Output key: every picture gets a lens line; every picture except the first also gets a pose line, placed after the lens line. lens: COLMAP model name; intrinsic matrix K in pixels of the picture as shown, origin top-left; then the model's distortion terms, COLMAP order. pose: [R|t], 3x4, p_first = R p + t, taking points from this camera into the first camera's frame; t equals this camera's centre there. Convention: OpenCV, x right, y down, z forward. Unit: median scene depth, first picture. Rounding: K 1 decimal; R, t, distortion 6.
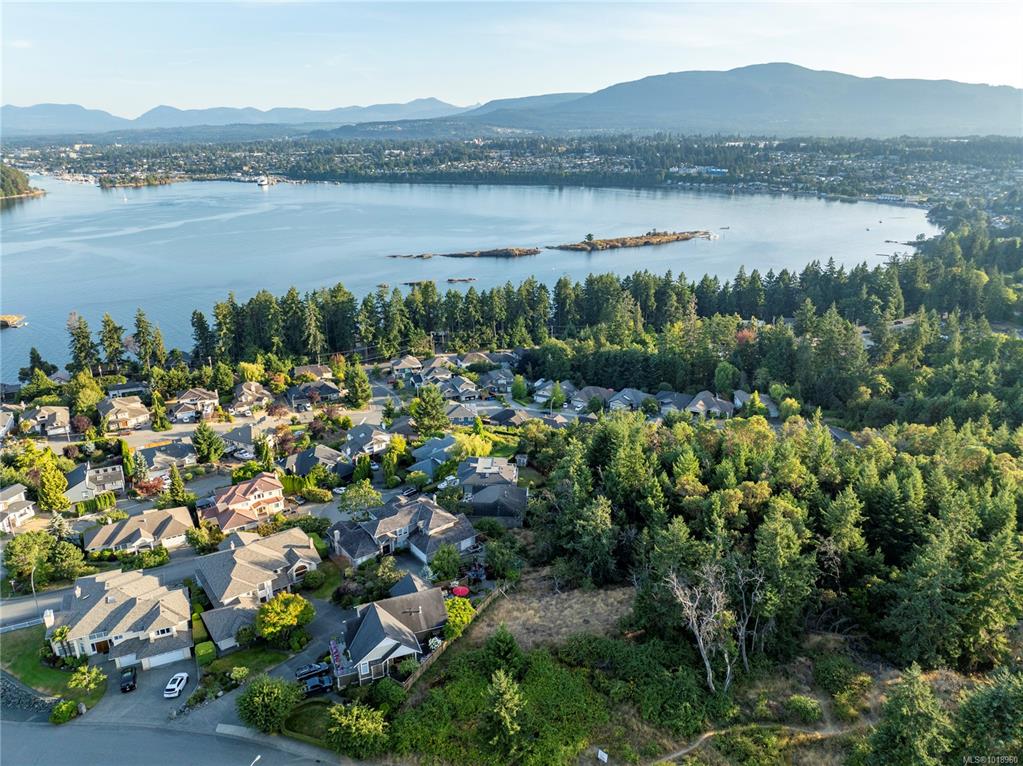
lens RADIAL K [[731.0, 0, 515.7], [0, 731.0, 383.1], [0, 0, 1]] dist [-0.053209, 0.022137]
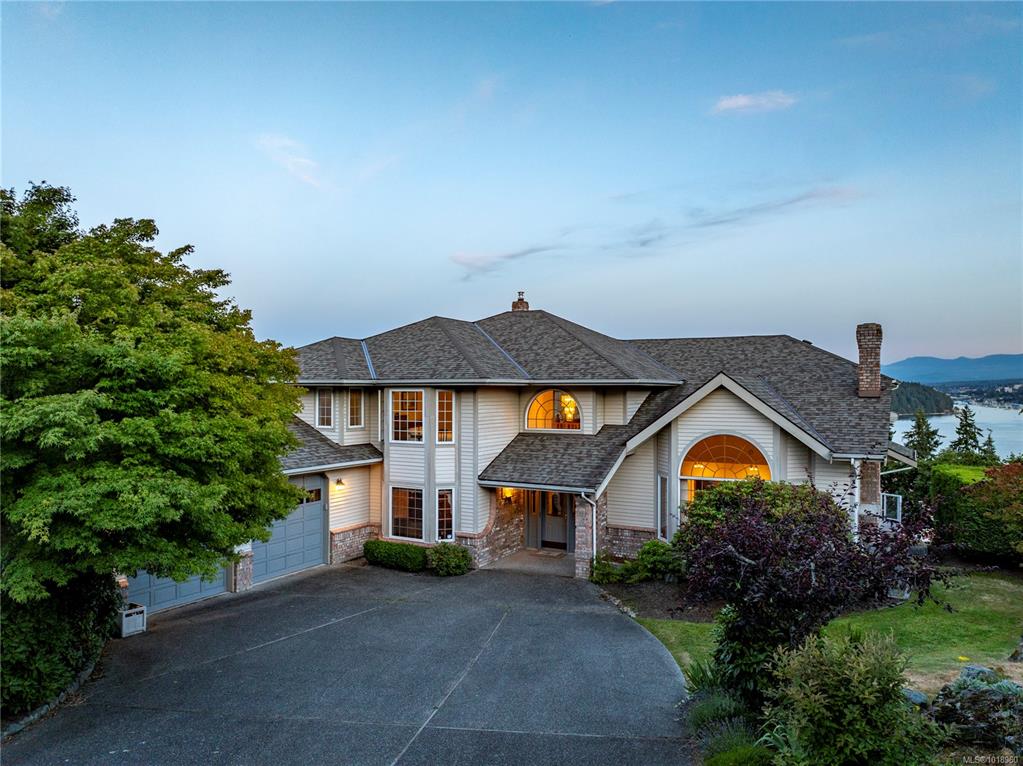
lens RADIAL K [[731.0, 0, 515.7], [0, 731.0, 383.1], [0, 0, 1]] dist [-0.053209, 0.022137]
pose [[0.410653, -0.009859, -0.911739, -0.072927], [-0.304563, 0.941025, -0.147353, 0.111044], [0.859422, 0.338193, 0.383432, 0.364196]]
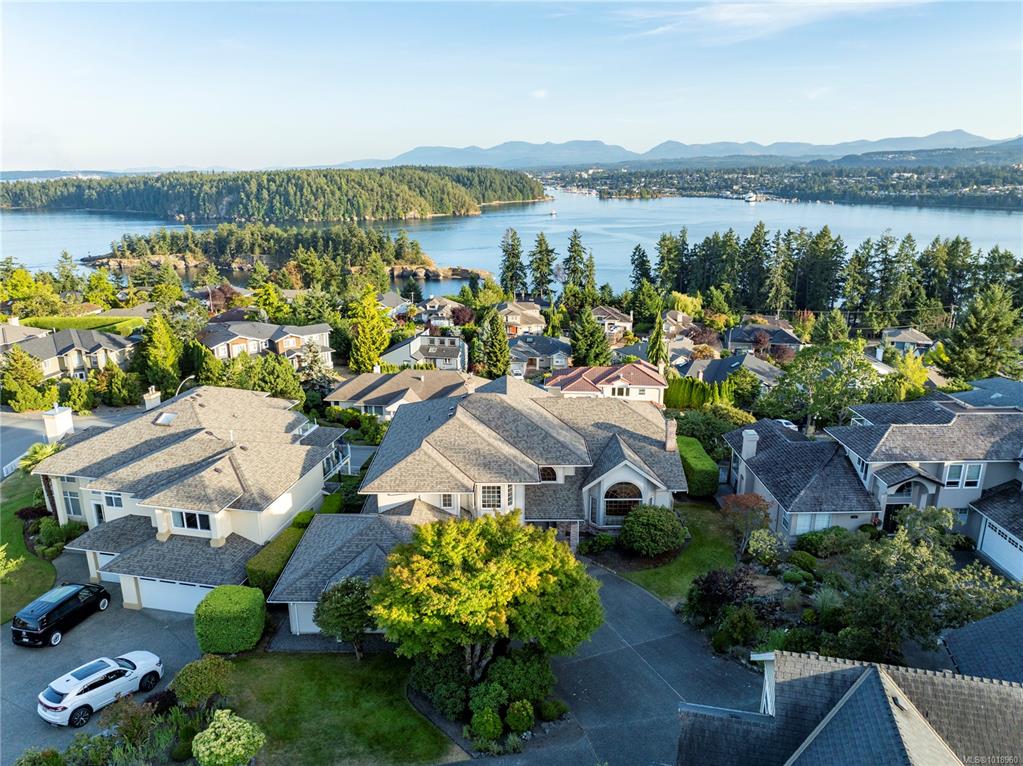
lens RADIAL K [[731.0, 0, 515.7], [0, 731.0, 383.1], [0, 0, 1]] dist [-0.053209, 0.022137]
pose [[0.806284, 0.164357, -0.568236, -0.060959], [-0.196700, 0.980454, 0.004485, 0.086385], [0.557867, 0.108156, 0.822853, 0.276126]]
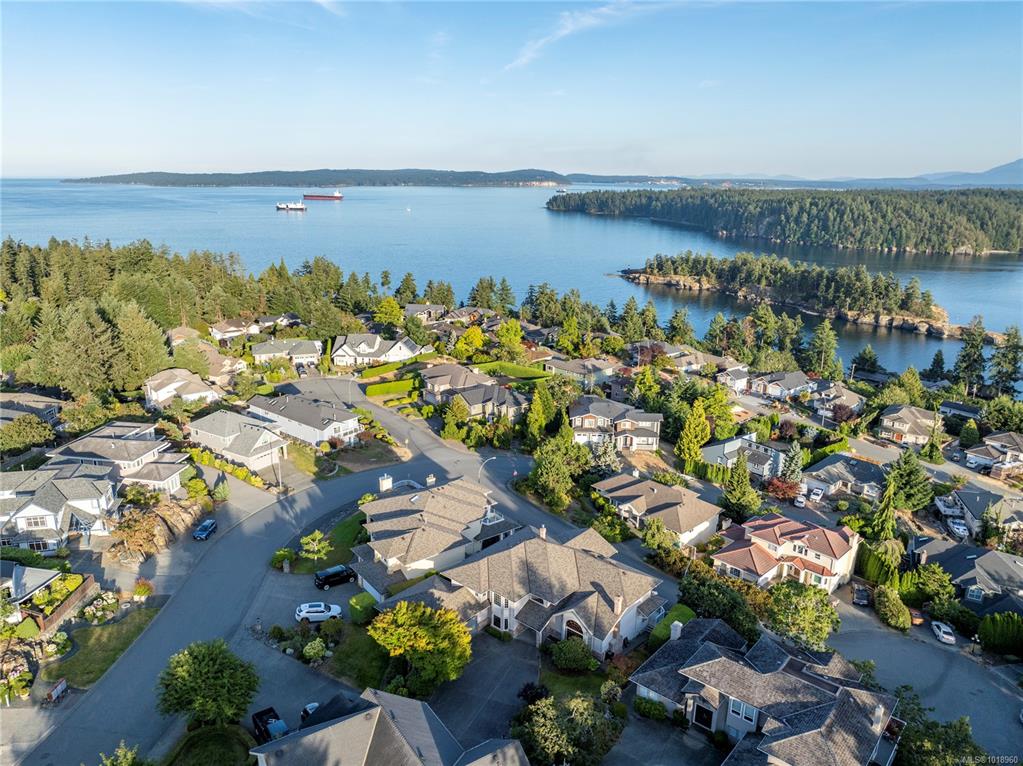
lens RADIAL K [[731.0, 0, 515.7], [0, 731.0, 383.1], [0, 0, 1]] dist [-0.053209, 0.022137]
pose [[0.206763, 0.273801, -0.939299, 0.072461], [-0.338079, 0.920901, 0.194019, -0.006635], [0.918124, 0.277442, 0.282974, 0.299384]]
